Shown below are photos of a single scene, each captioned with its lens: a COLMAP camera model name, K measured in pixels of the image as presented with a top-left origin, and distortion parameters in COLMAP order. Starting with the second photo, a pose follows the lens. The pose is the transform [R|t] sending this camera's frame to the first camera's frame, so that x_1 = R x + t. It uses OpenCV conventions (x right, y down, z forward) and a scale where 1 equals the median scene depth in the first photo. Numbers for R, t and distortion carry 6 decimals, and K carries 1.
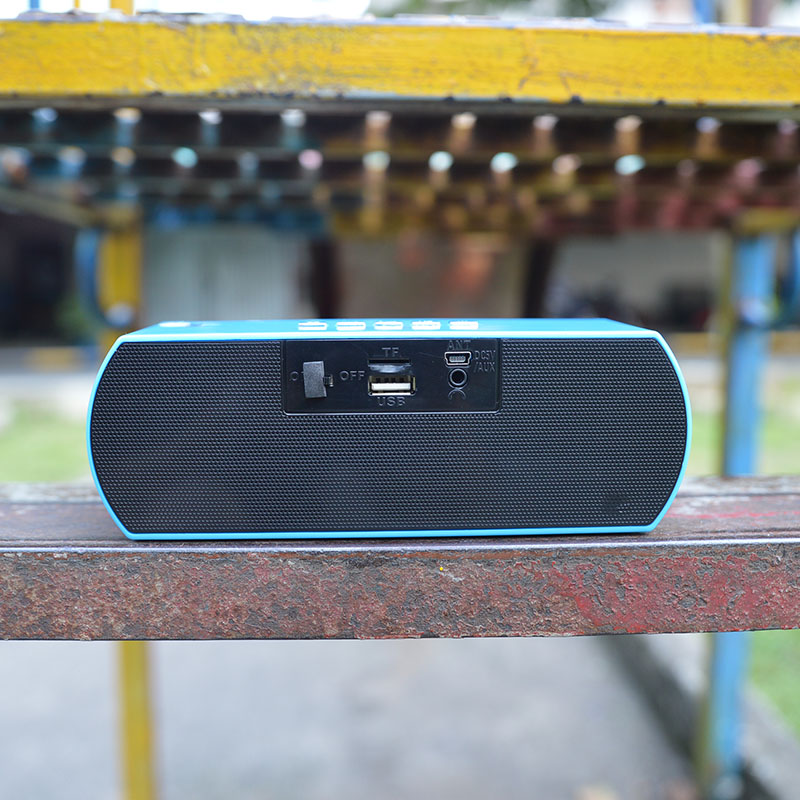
lens RADIAL K [[952.6, 0, 397.8], [0, 952.6, 407.2], [0, 0, 1]] dist [-0.076269, 0.000000]
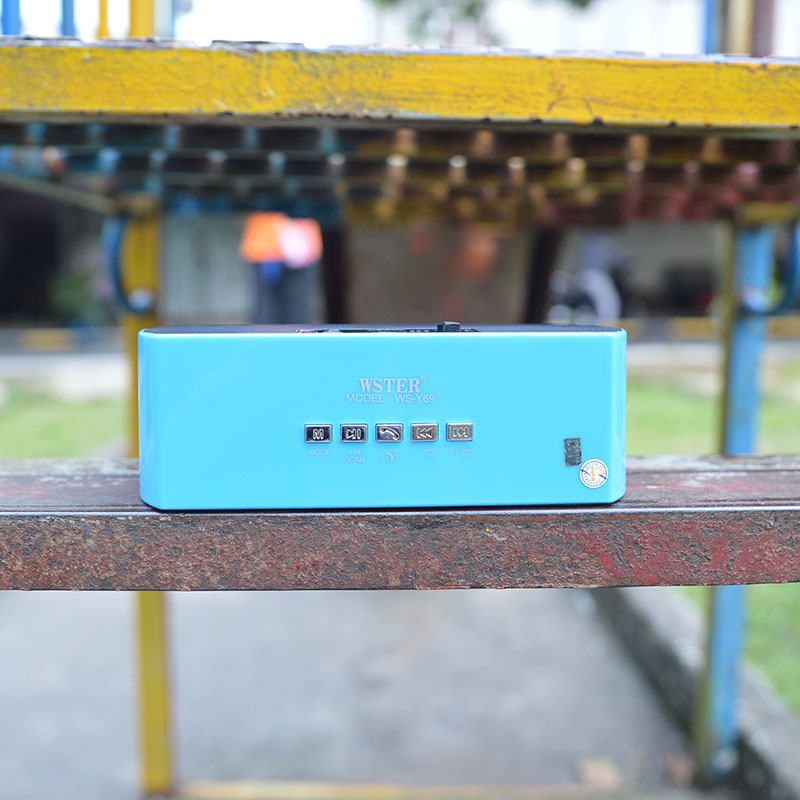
lens RADIAL K [[952.6, 0, 406.7], [0, 952.6, 413.3], [0, 0, 1]] dist [-0.076269, 0.000000]
pose [[0.999955, 0.003534, 0.008861, -0.049845], [-0.003731, 0.999744, 0.022315, -0.001326], [-0.008779, -0.022347, 0.999712, -0.137265]]
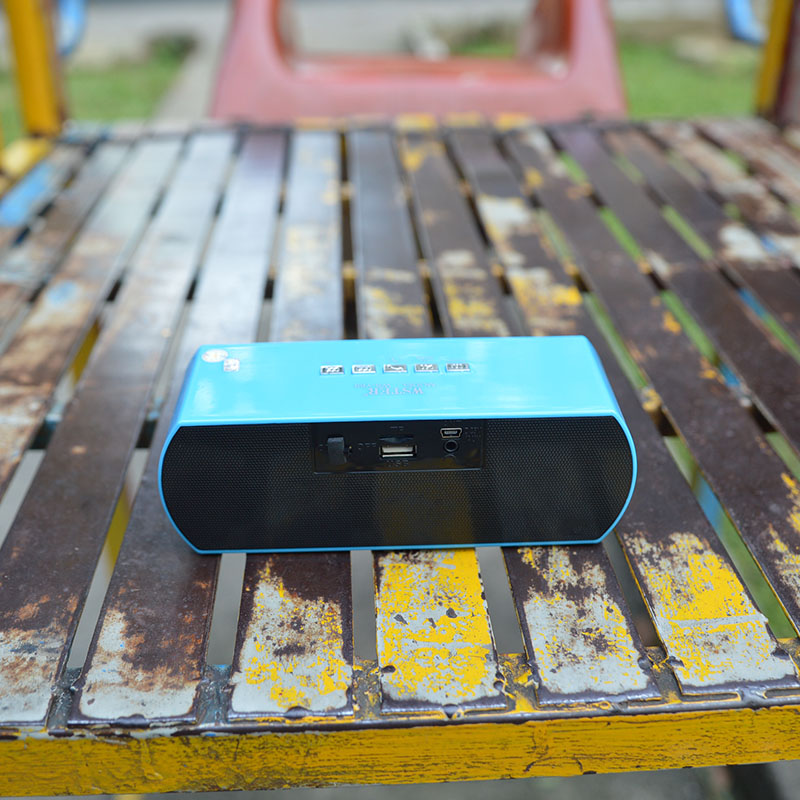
lens RADIAL K [[952.6, 0, 396.2], [0, 952.6, 400.8], [0, 0, 1]] dist [-0.076269, 0.000000]
pose [[0.999576, -0.018775, 0.022277, -0.002154], [0.008298, 0.916453, 0.400055, -1.000869], [-0.027927, -0.399701, 0.916220, 0.353412]]
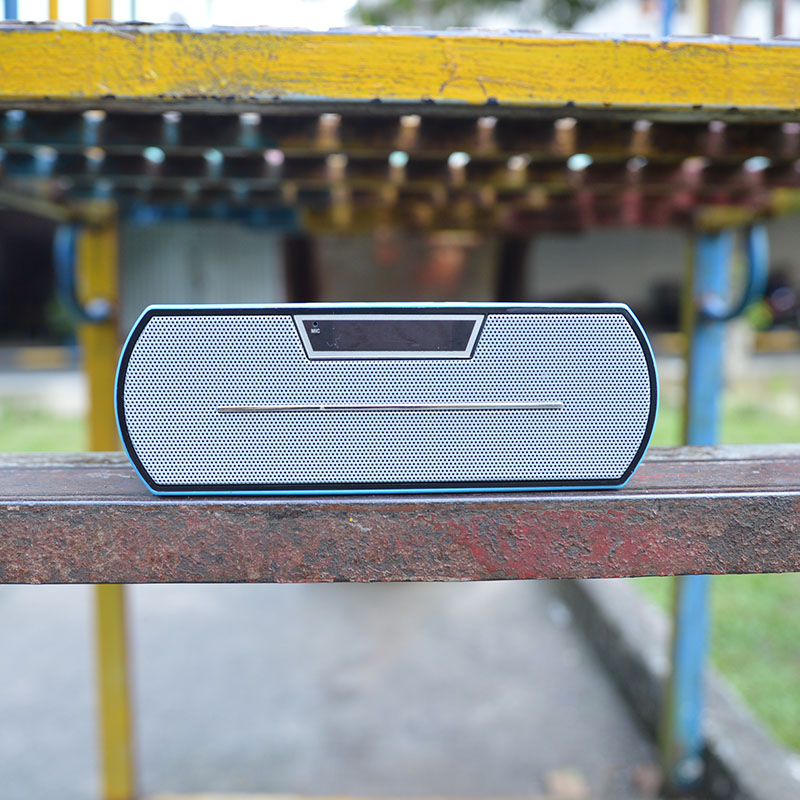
lens RADIAL K [[952.6, 0, 398.3], [0, 952.6, 409.6], [0, 0, 1]] dist [-0.076269, 0.000000]
pose [[0.999916, -0.000652, 0.012937, 0.065887], [0.000583, 0.999986, 0.005310, 0.024856], [-0.012940, -0.005302, 0.999902, -0.098294]]
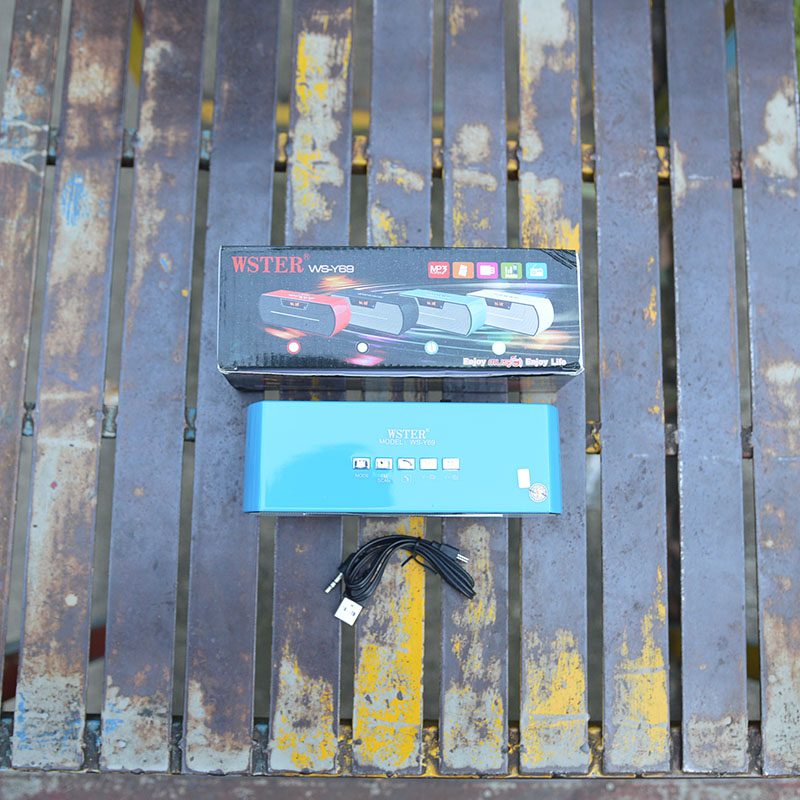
lens RADIAL K [[952.6, 0, 398.8], [0, 952.6, 399.6], [0, 0, 1]] dist [-0.076269, 0.000000]
pose [[0.998164, 0.052786, 0.029712, -0.003682], [-0.042472, 0.260152, 0.964633, -2.050730], [0.043190, -0.964124, 0.261916, 1.200430]]
